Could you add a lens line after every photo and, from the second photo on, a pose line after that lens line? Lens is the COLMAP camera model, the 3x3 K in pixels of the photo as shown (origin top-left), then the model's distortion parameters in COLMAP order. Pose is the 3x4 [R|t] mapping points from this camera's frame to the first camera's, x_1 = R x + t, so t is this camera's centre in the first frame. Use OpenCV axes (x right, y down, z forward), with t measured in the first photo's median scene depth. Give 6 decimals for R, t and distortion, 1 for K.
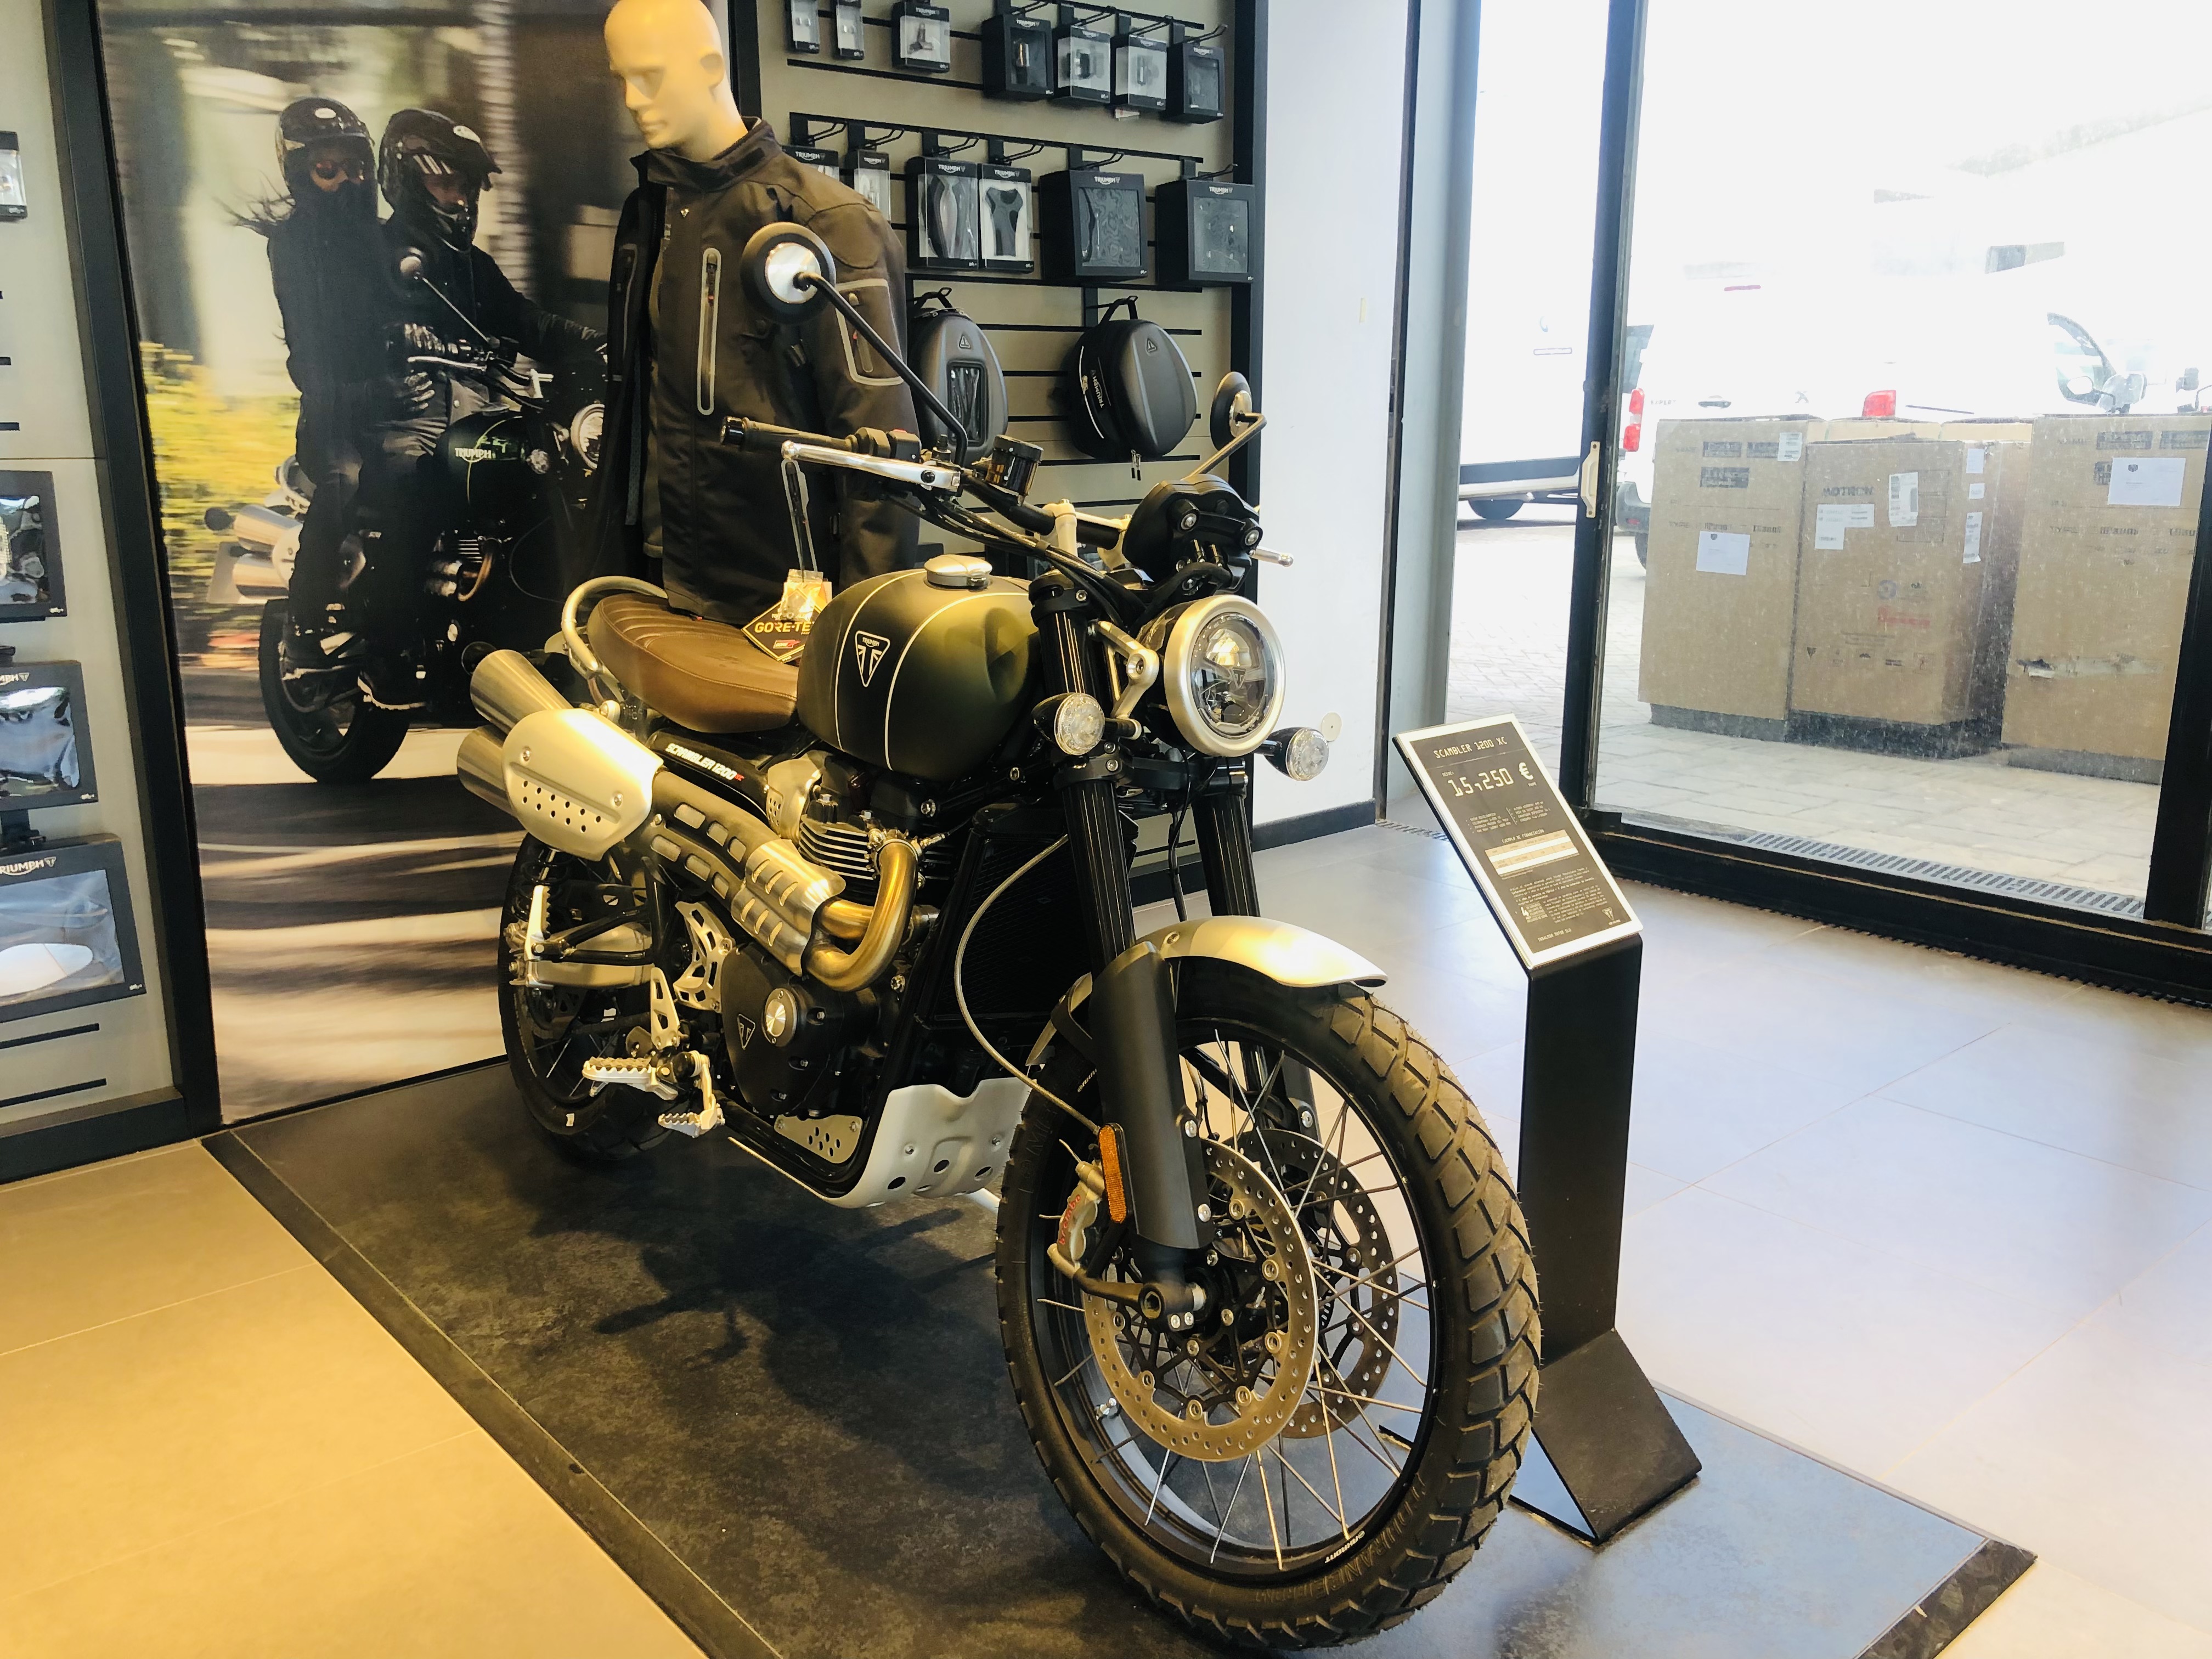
lens RADIAL K [[1800.0, 0, 1106.0], [0, 1800.0, 829.5], [0, 0, 1]] dist [0.006359, -0.014007]
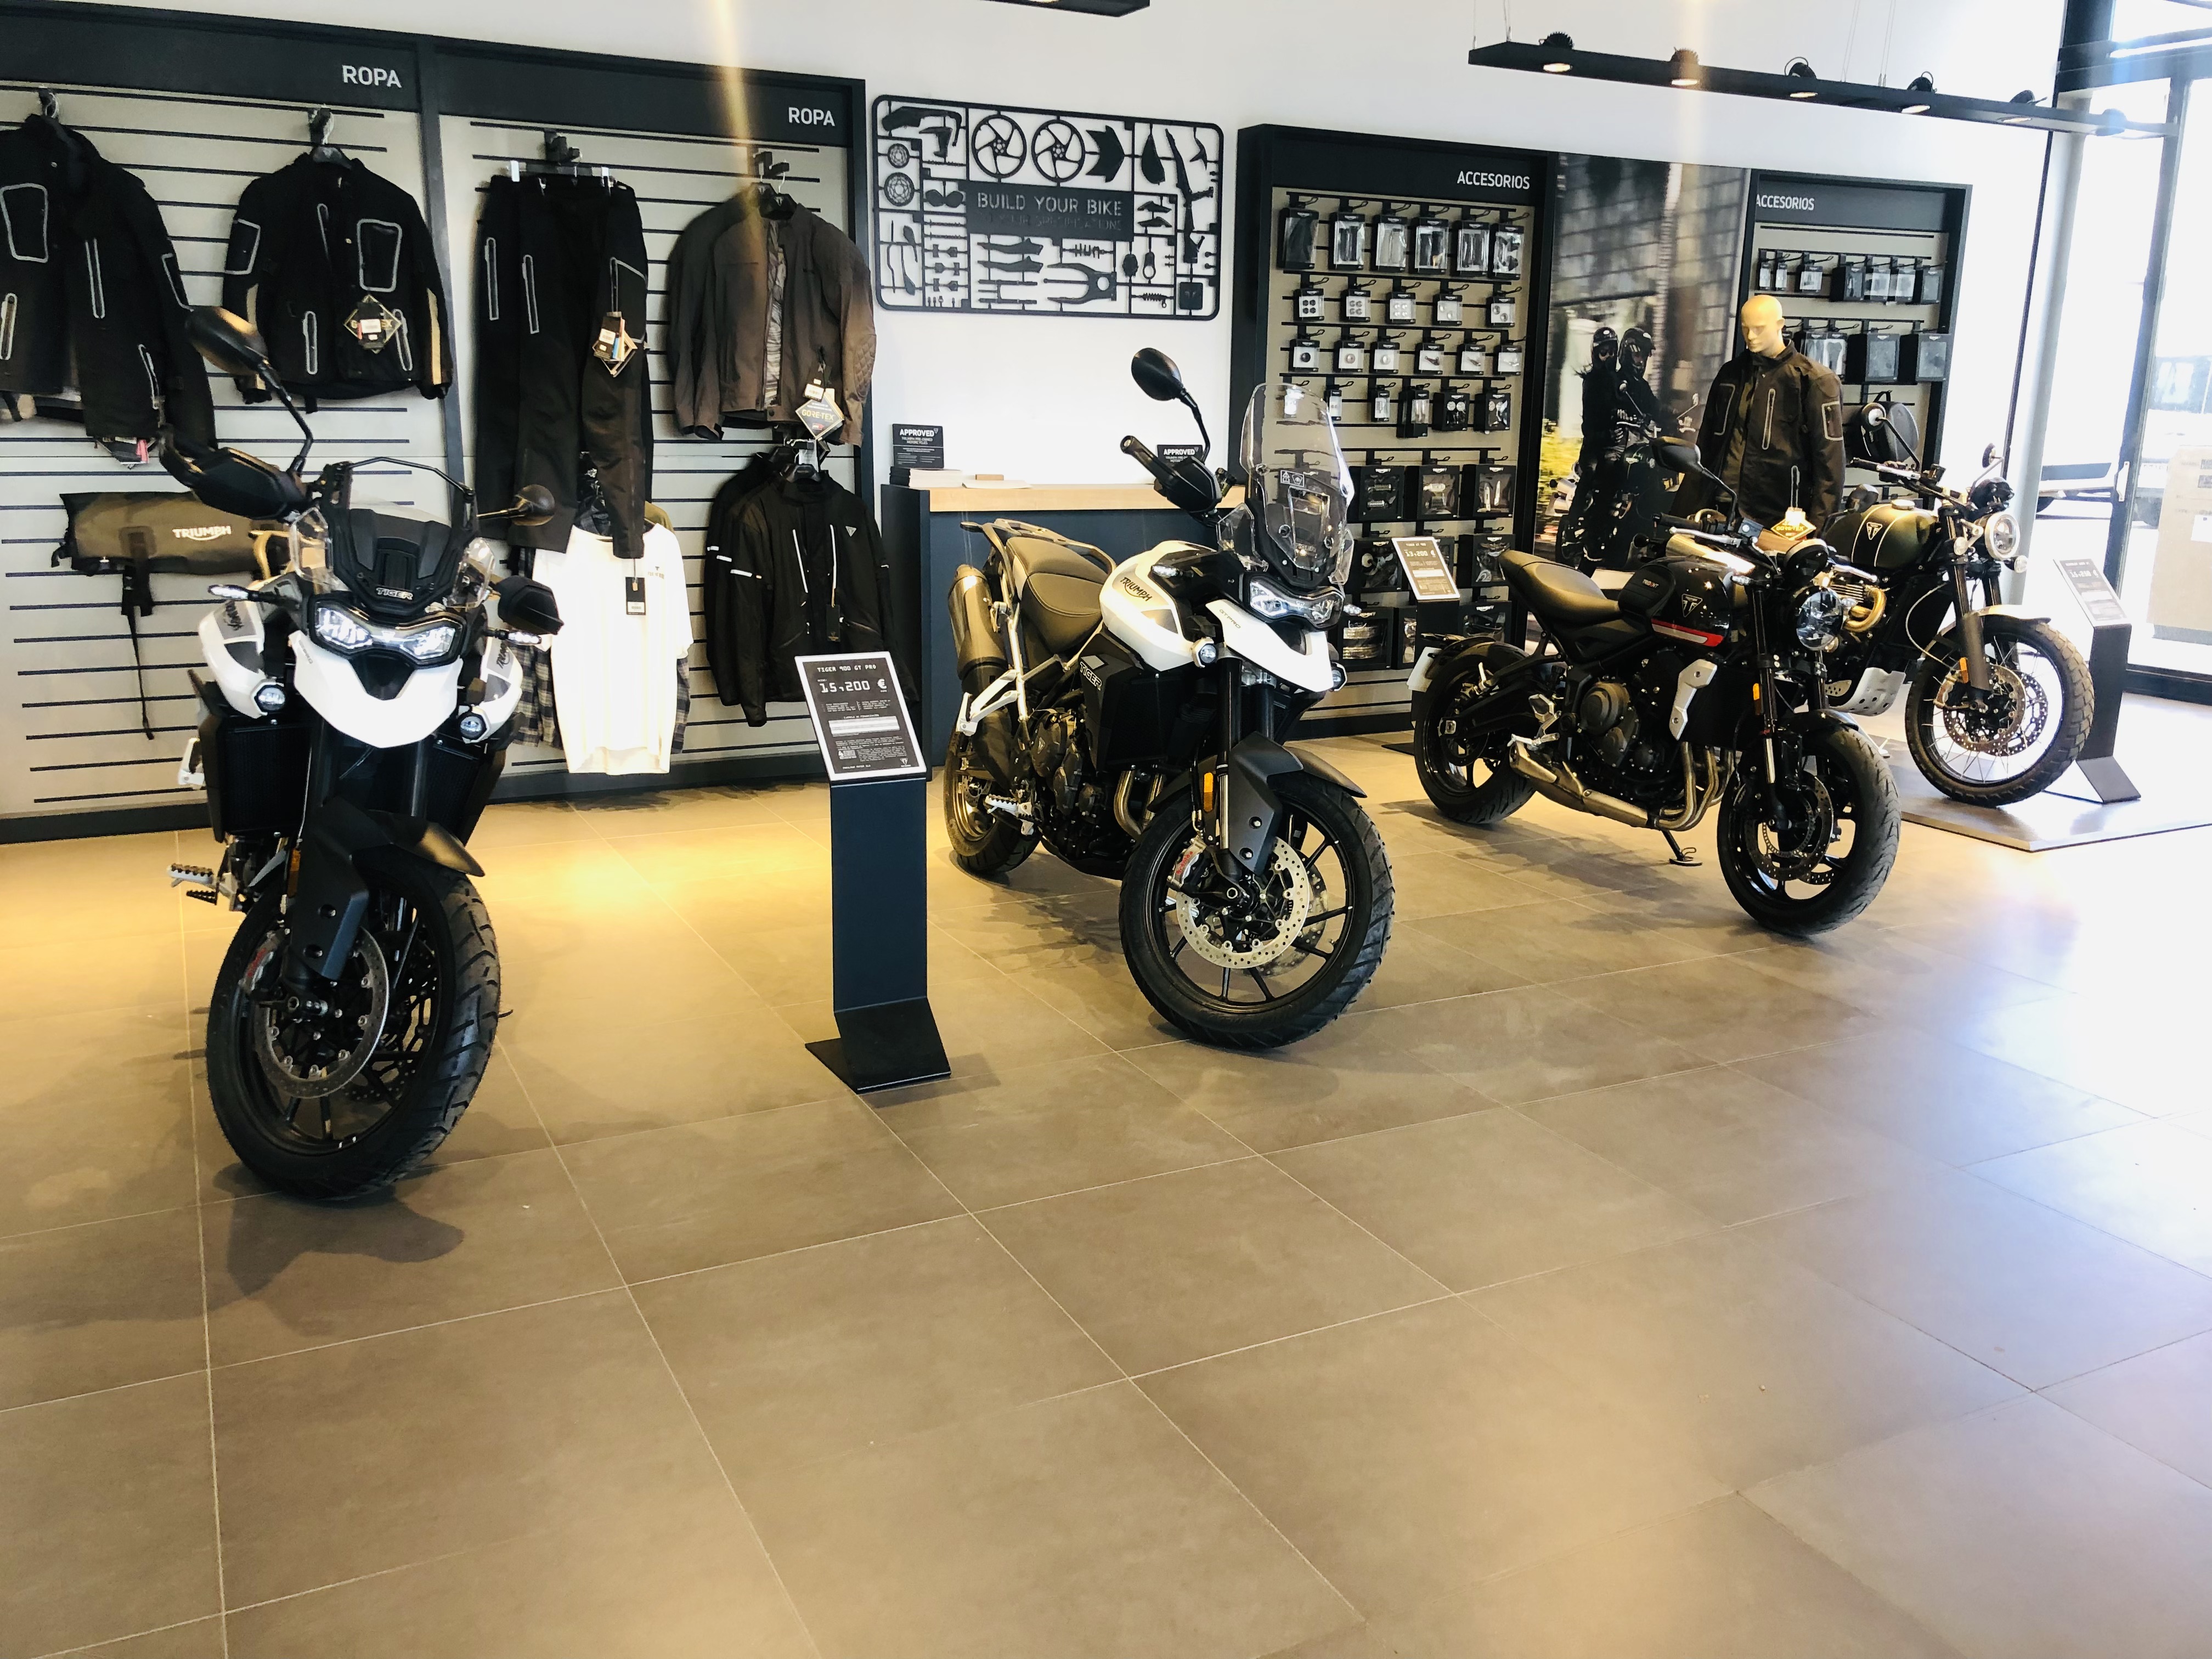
lens RADIAL K [[1812.2, 0, 1134.8], [0, 1812.2, 780.6], [0, 0, 1]] dist [0.012376, 0.000898]
pose [[0.972948, 0.062029, -0.222543, -0.456909], [-0.066351, 0.997724, -0.011990, 0.328213], [0.221293, 0.026431, 0.974849, -1.683901]]
